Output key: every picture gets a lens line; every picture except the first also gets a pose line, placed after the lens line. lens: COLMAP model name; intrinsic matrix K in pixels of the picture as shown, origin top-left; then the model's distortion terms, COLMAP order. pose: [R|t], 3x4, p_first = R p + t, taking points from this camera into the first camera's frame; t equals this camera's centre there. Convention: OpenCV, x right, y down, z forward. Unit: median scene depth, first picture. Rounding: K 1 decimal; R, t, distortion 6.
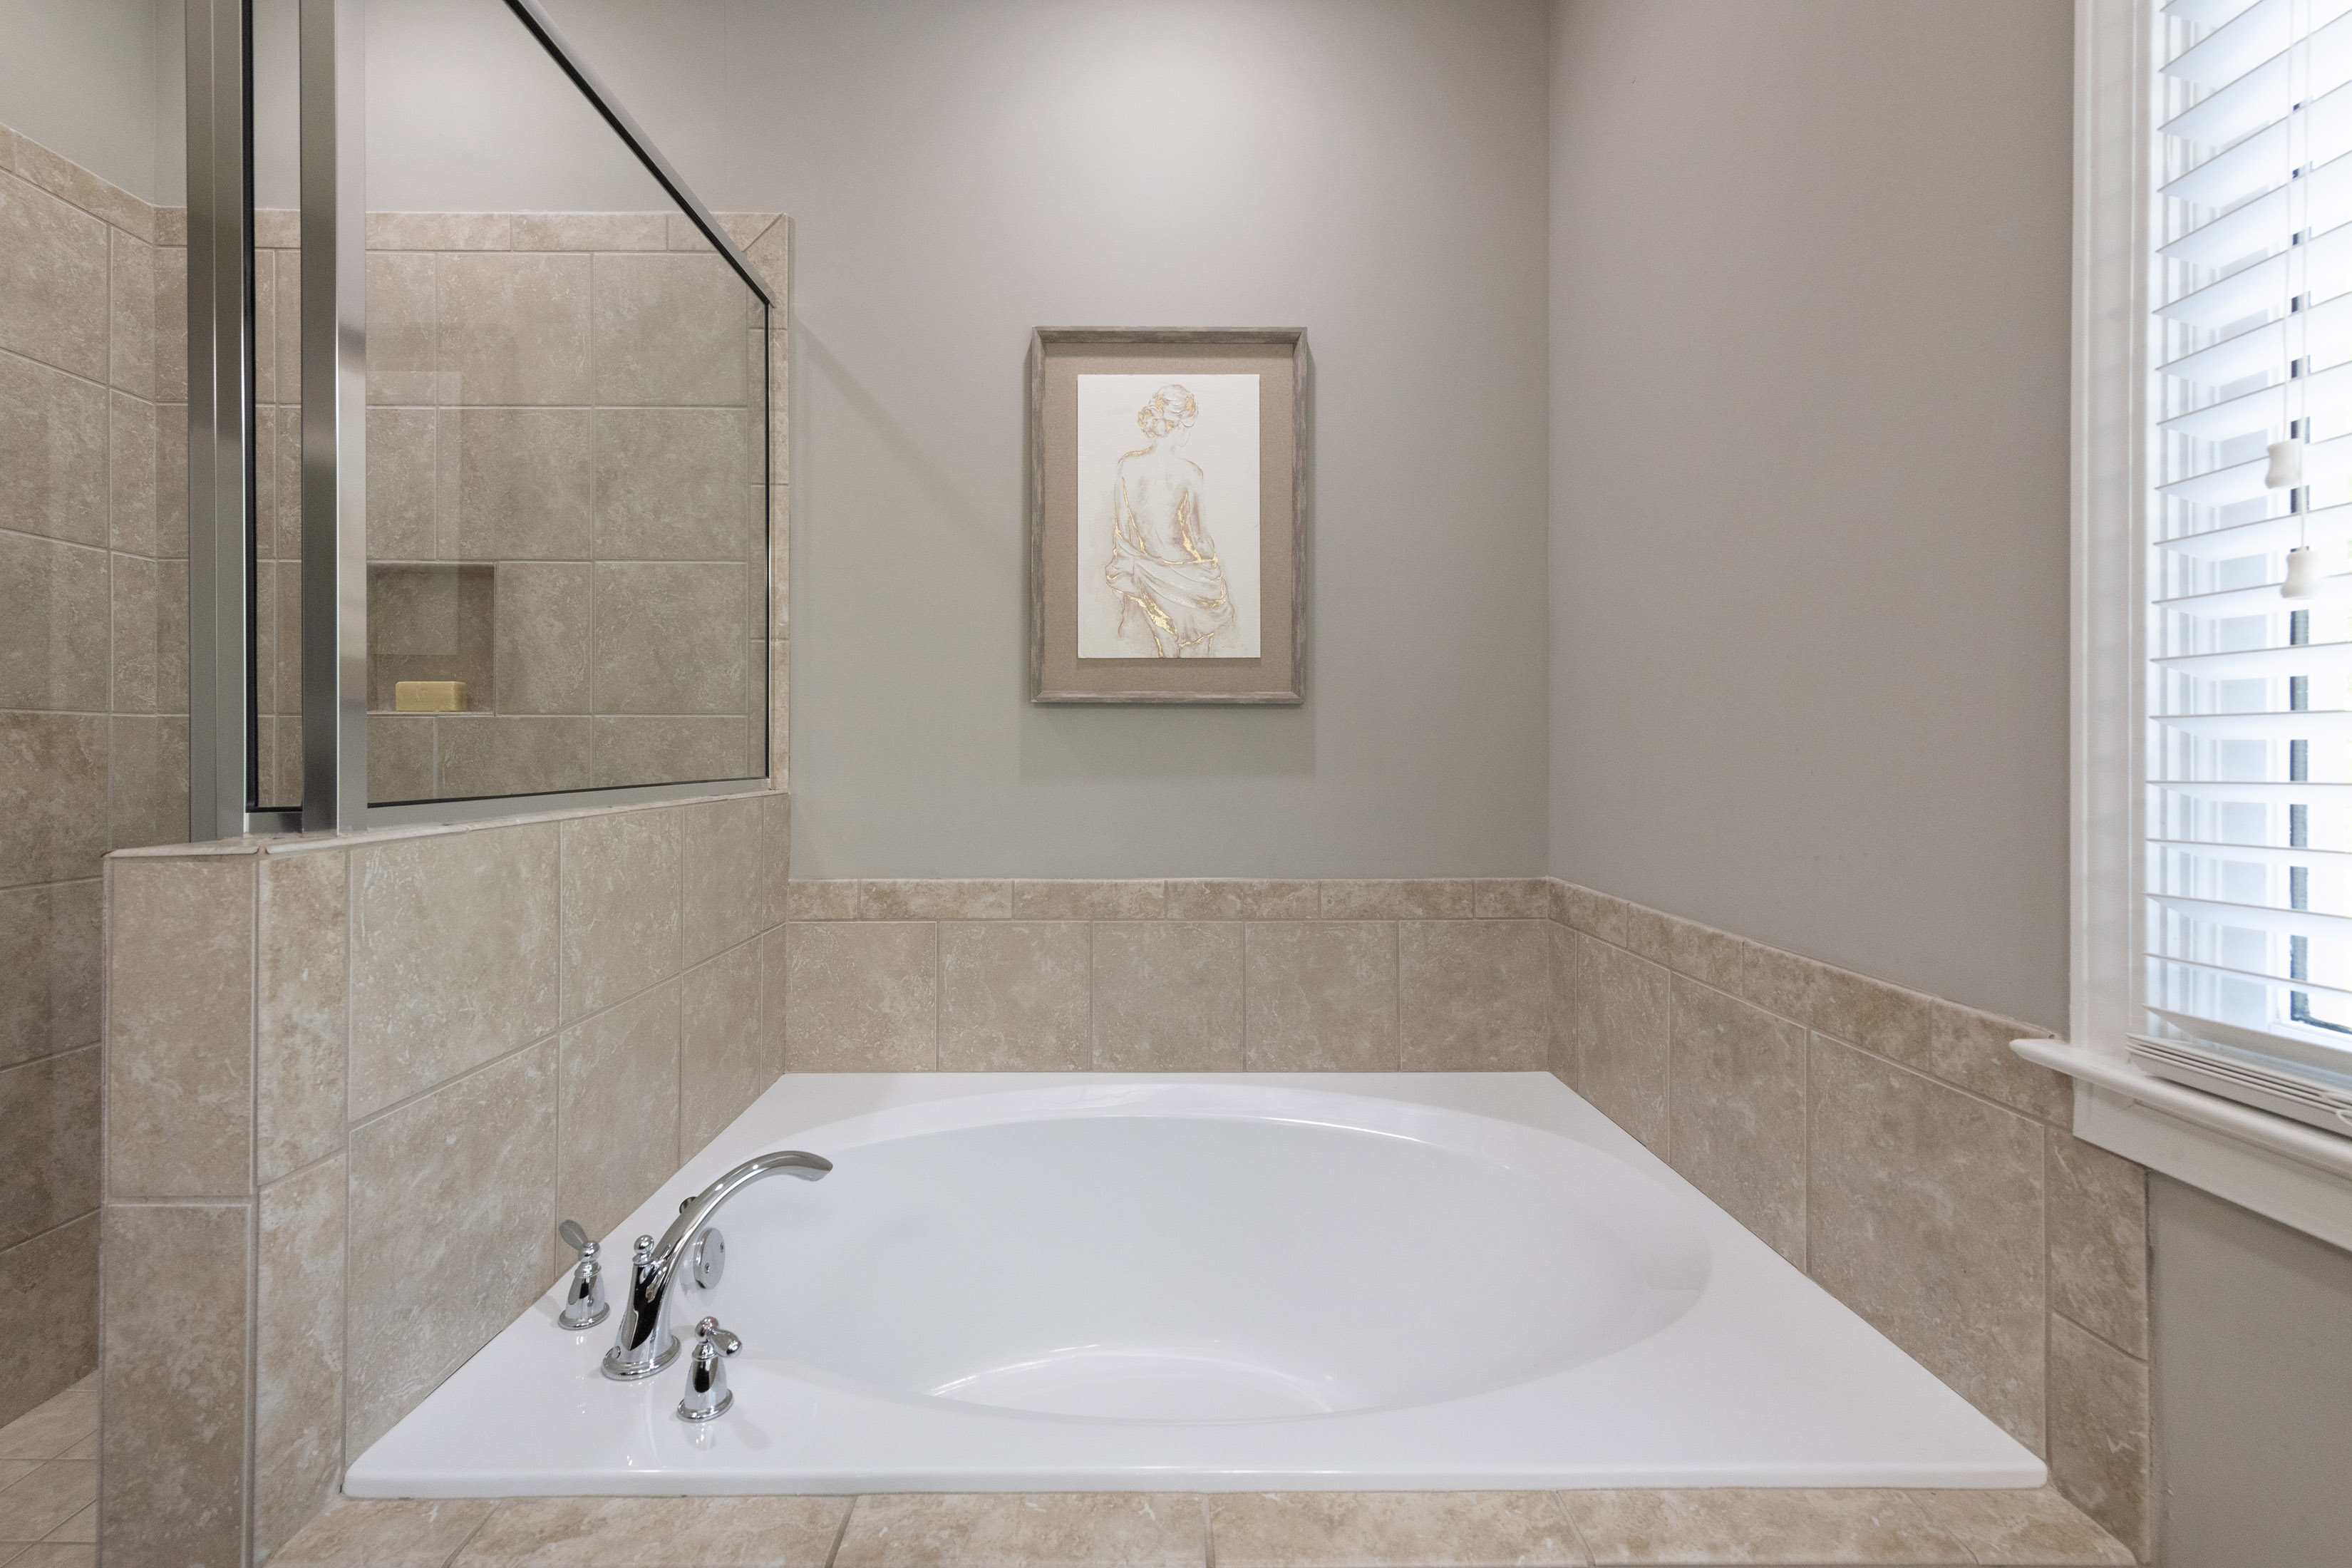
lens RADIAL K [[940.8, 0, 1137.6], [0, 940.8, 761.0], [0, 0, 1]] dist [0.009630, -0.002474]
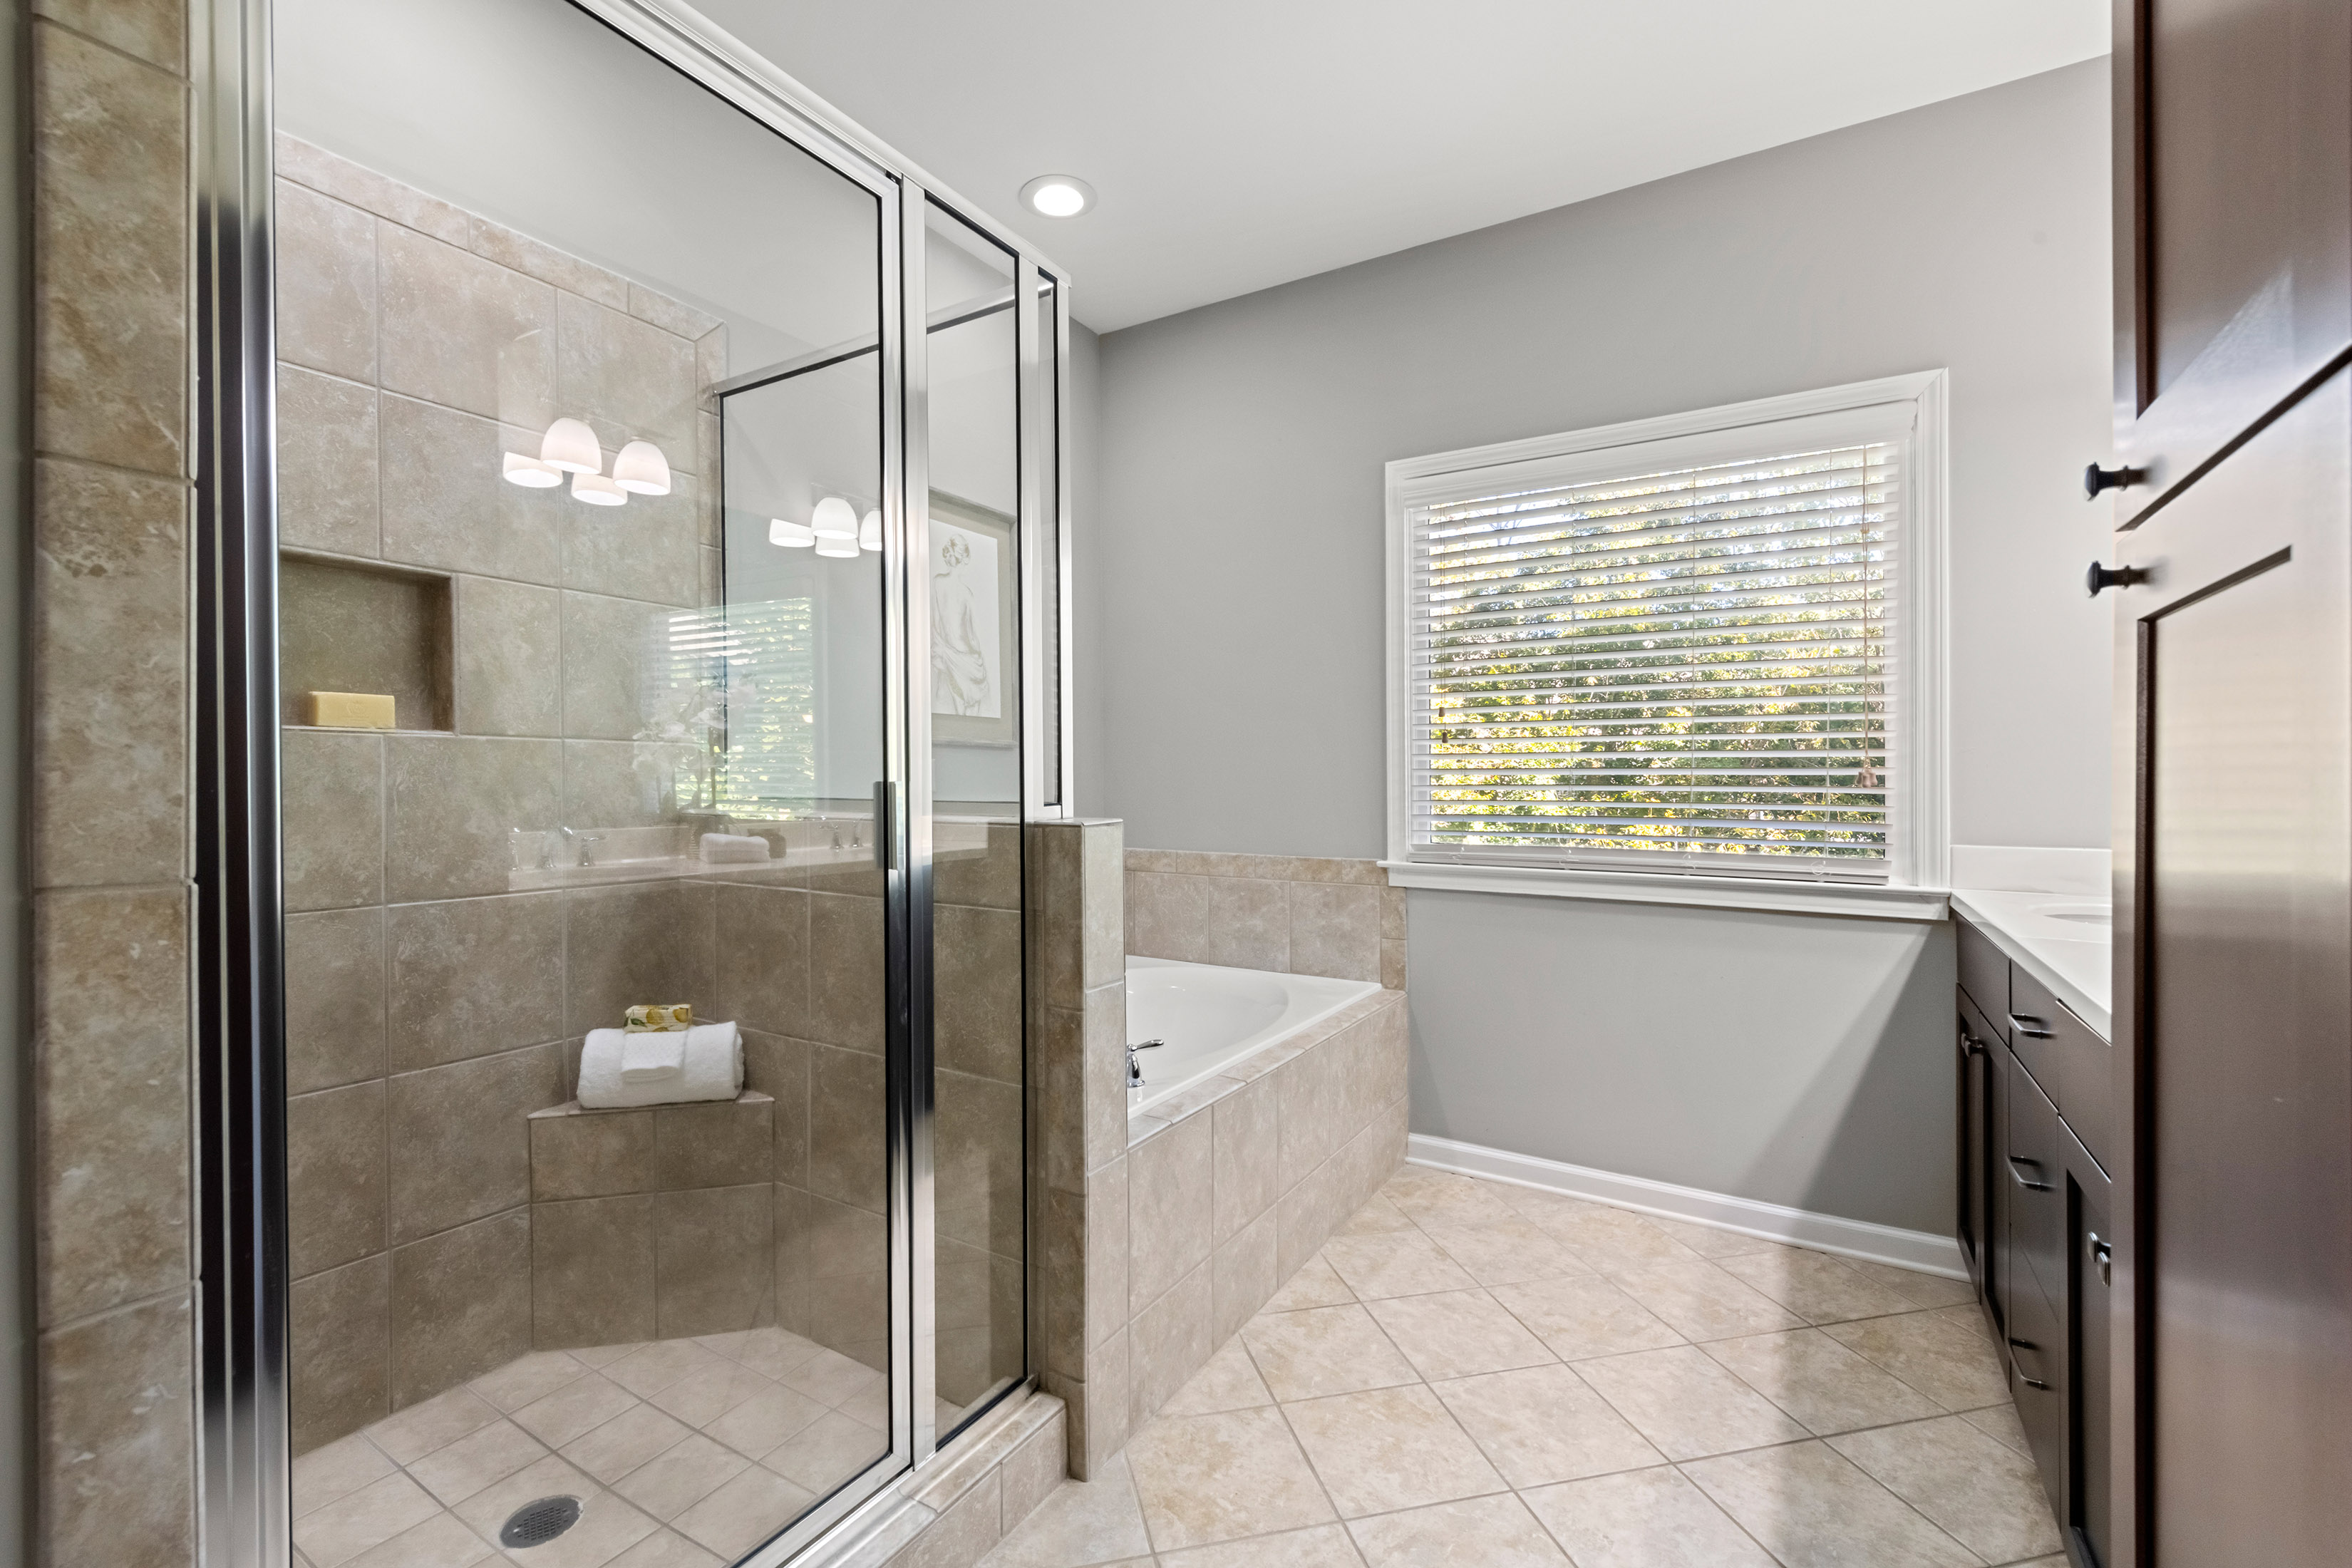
lens RADIAL K [[1014.5, 0, 1148.0], [0, 1014.5, 784.3], [0, 0, 1]] dist [0.009878, -0.001579]
pose [[0.543133, -0.001915, 0.839644, -1.721376], [0.005836, 0.999982, -0.001494, 0.008737], [-0.839626, 0.005711, 0.543135, -0.201287]]
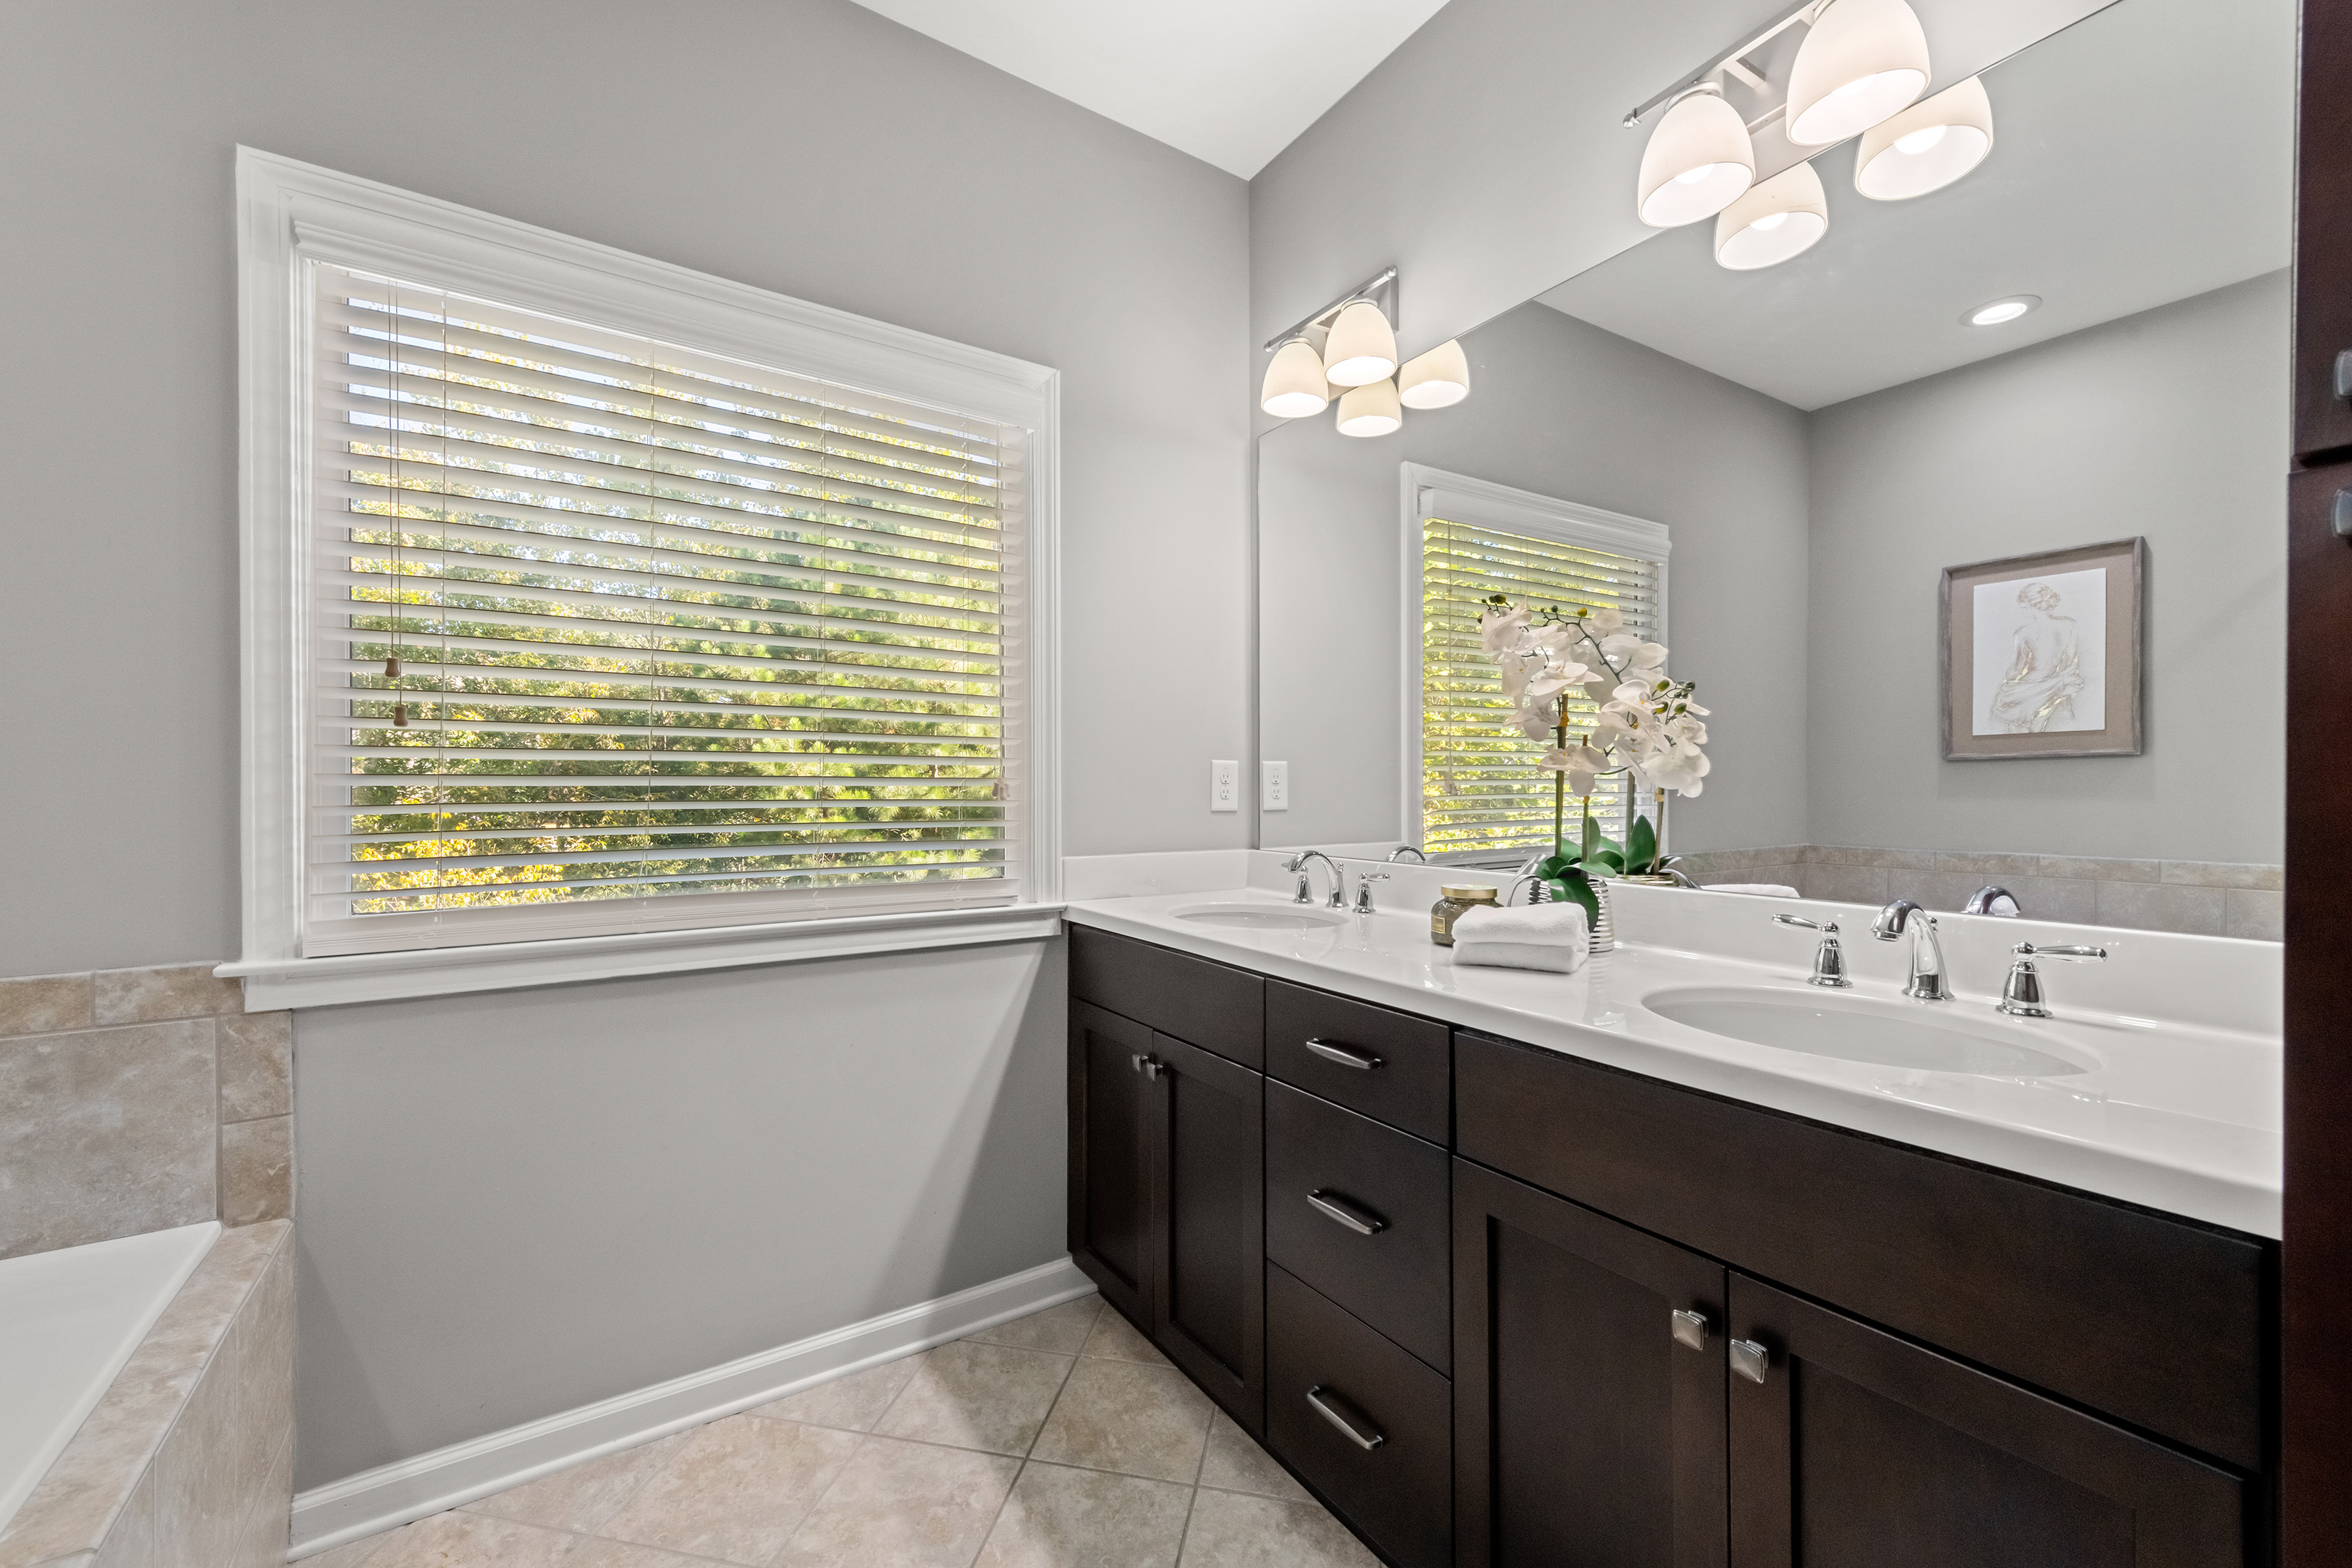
lens RADIAL K [[940.8, 0, 1168.7], [0, 940.8, 780.9], [0, 0, 1]] dist [0.009630, -0.002474]
pose [[-0.541758, 0.009169, 0.840485, -0.888581], [0.011436, 0.999928, -0.003537, -0.003462], [-0.840457, 0.007696, -0.541824, 0.324705]]
